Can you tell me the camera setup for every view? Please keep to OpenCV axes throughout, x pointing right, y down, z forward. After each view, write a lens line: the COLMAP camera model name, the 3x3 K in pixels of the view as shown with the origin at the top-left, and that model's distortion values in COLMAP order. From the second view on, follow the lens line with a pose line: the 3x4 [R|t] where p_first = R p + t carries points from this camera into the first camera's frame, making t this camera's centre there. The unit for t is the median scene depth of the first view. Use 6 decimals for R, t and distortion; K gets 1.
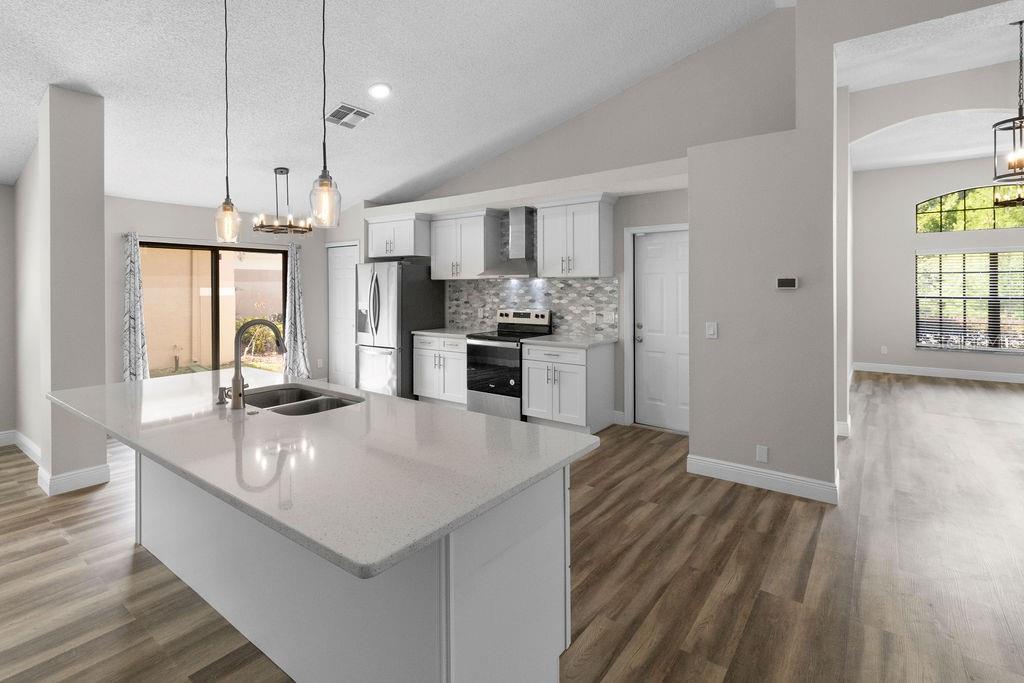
lens RADIAL K [[489.7, 0, 518.2], [0, 489.7, 284.2], [0, 0, 1]] dist [0.000989, 0.000675]
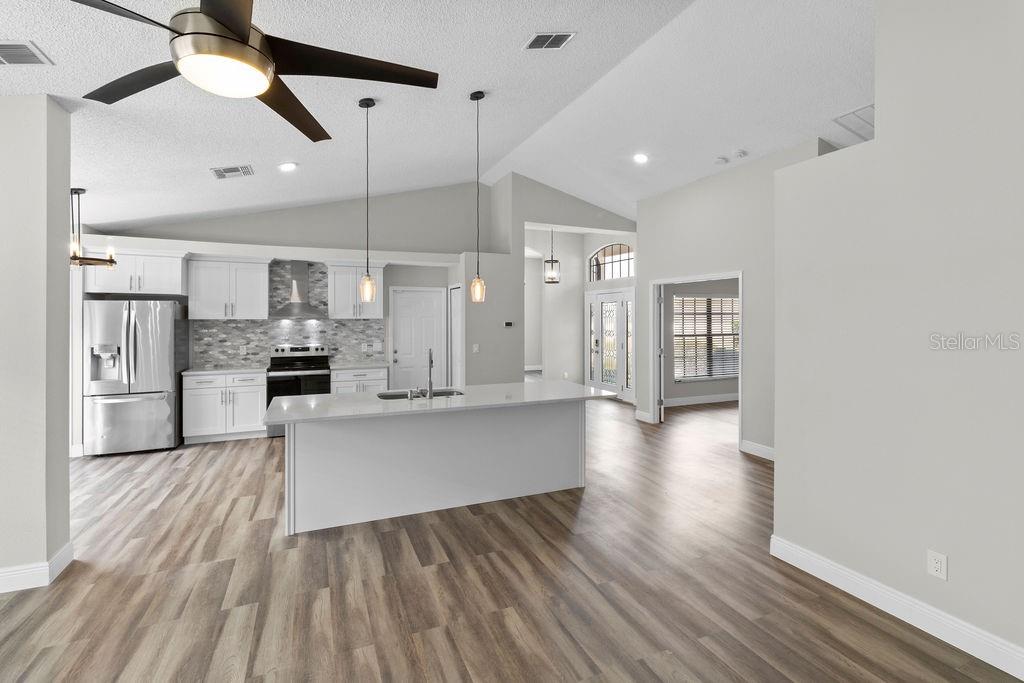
lens RADIAL K [[476.7, 0, 520.5], [0, 476.7, 318.8], [0, 0, 1]] dist [0.001538, 0.000227]
pose [[0.498444, 0.002564, 0.866918, -0.743010], [-0.006436, 0.999979, 0.000743, -0.016906], [-0.866898, -0.005950, 0.498450, -0.060651]]
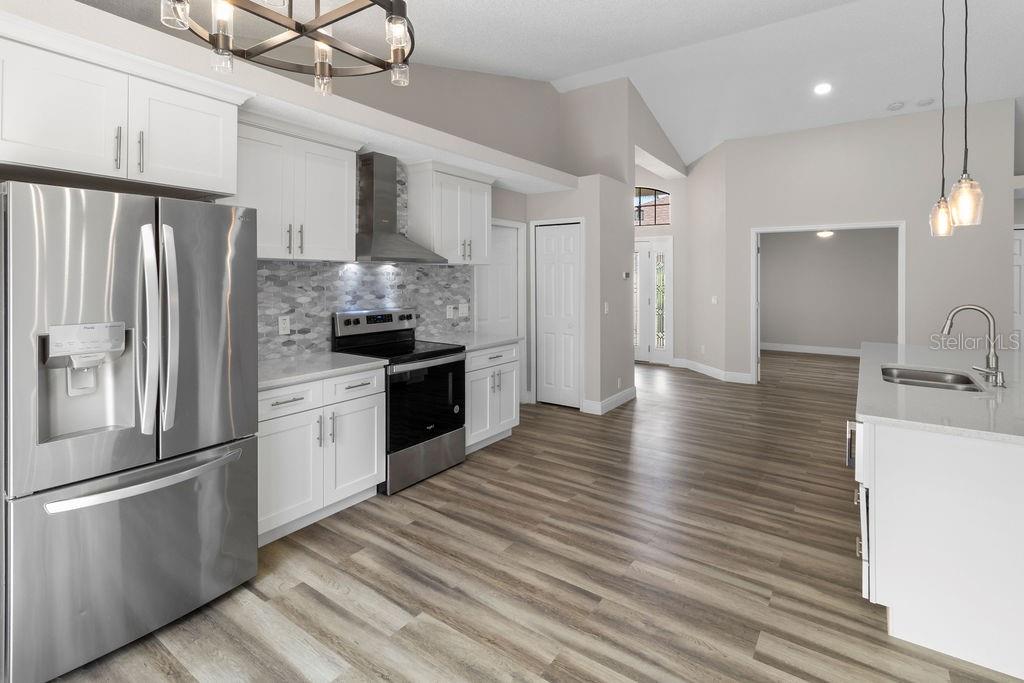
lens RADIAL K [[493.8, 0, 518.6], [0, 493.8, 274.4], [0, 0, 1]] dist [0.002616, 0.000088]
pose [[-0.023560, 0.008870, 0.999683, -0.660096], [-0.008841, 0.999920, -0.009081, 0.007981], [-0.999683, -0.009052, -0.023480, 0.828665]]
